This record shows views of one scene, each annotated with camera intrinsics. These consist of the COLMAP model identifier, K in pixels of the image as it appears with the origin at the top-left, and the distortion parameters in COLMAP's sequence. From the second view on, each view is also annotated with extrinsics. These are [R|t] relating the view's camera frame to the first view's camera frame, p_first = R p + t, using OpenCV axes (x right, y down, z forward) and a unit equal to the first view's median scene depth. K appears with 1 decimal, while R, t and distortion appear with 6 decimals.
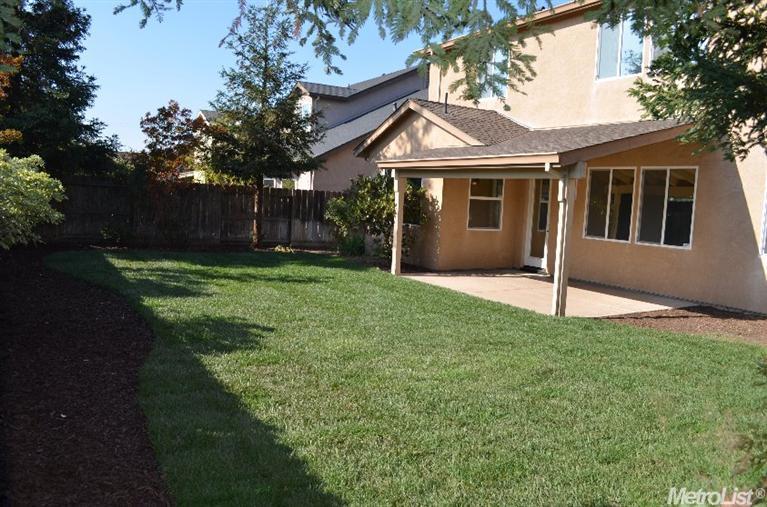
lens RADIAL K [[602.9, 0, 383.5], [0, 602.9, 253.5], [0, 0, 1]] dist [-0.079542, 0.008216]
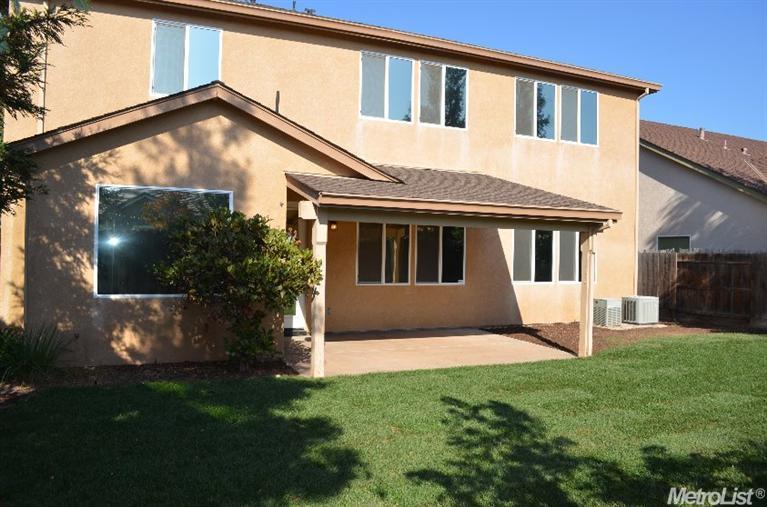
lens RADIAL K [[602.9, 0, 383.5], [0, 602.9, 253.5], [0, 0, 1]] dist [-0.079542, 0.008216]
pose [[0.112397, -0.053083, 0.992245, -0.626222], [0.080101, 0.995806, 0.044200, -0.121751], [-0.990430, 0.074512, 0.116177, 0.918477]]
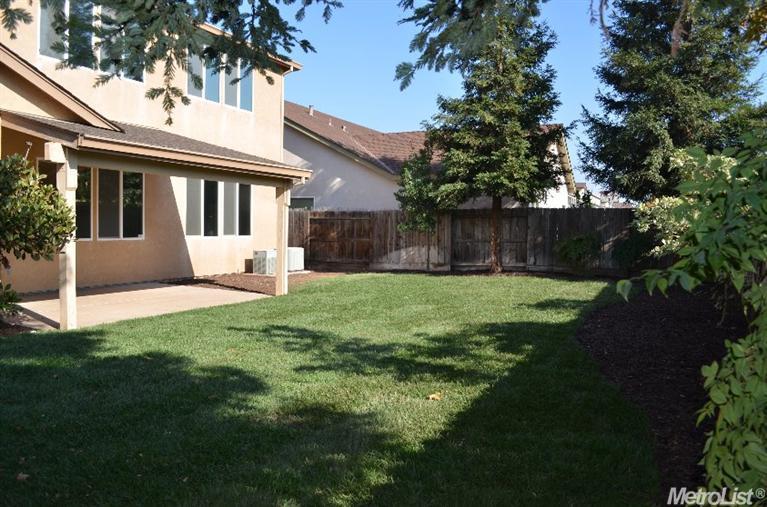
lens RADIAL K [[602.9, 0, 383.5], [0, 602.9, 253.5], [0, 0, 1]] dist [-0.079542, 0.008216]
pose [[-0.546582, -0.098081, 0.831642, -0.673447], [0.035969, 0.989451, 0.140333, -0.116858], [-0.836633, 0.106617, -0.537288, 1.124895]]
